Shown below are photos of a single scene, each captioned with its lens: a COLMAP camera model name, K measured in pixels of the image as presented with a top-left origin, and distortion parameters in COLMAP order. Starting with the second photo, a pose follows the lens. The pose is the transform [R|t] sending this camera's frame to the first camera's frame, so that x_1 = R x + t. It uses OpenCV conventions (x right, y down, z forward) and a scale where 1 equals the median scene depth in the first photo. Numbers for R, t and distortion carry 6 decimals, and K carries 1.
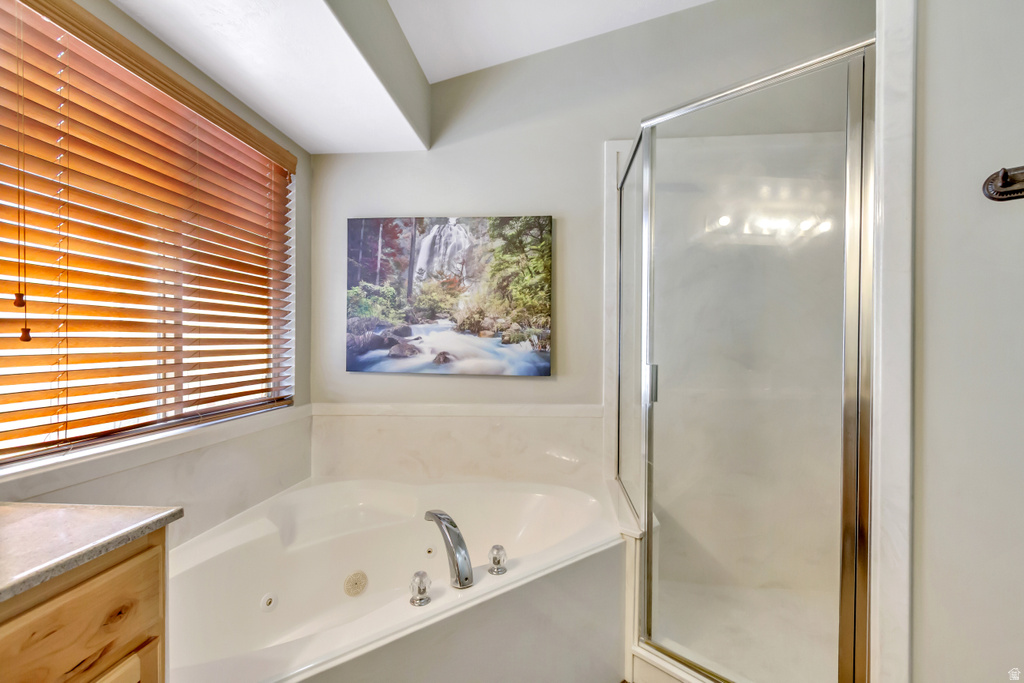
lens RADIAL K [[468.5, 0, 512.6], [0, 468.5, 347.1], [0, 0, 1]] dist [0.010336, -0.004362]
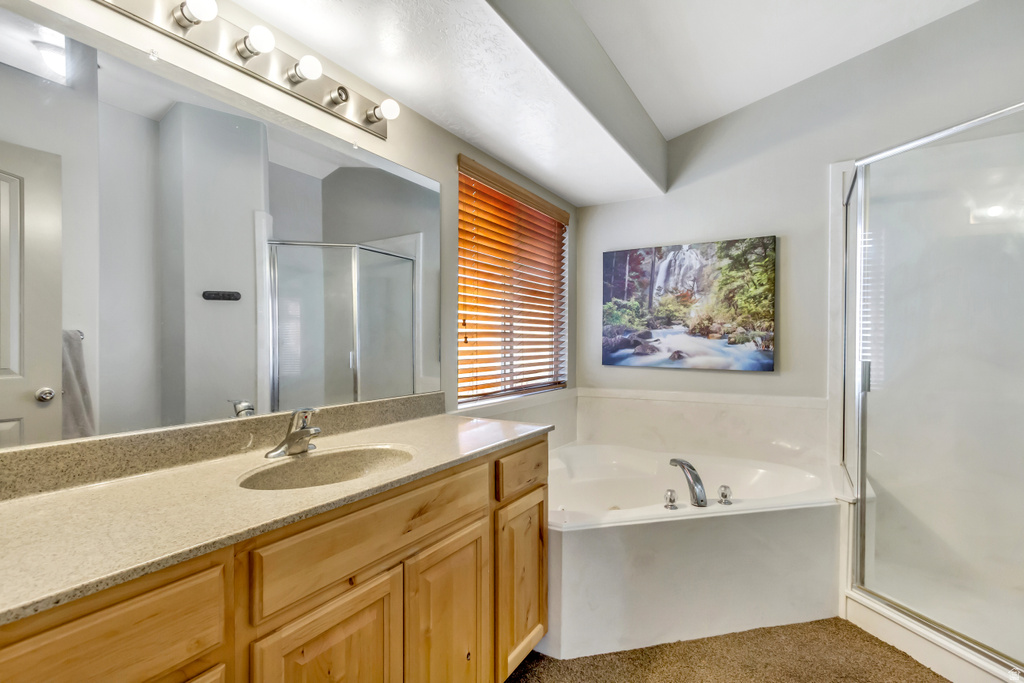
lens RADIAL K [[468.5, 0, 512.6], [0, 468.5, 347.1], [0, 0, 1]] dist [0.010336, -0.004362]
pose [[0.898600, 0.000470, -0.438769, 0.008718], [-0.001627, 0.999996, -0.002262, 0.004025], [0.438766, 0.002747, 0.898597, -0.350039]]
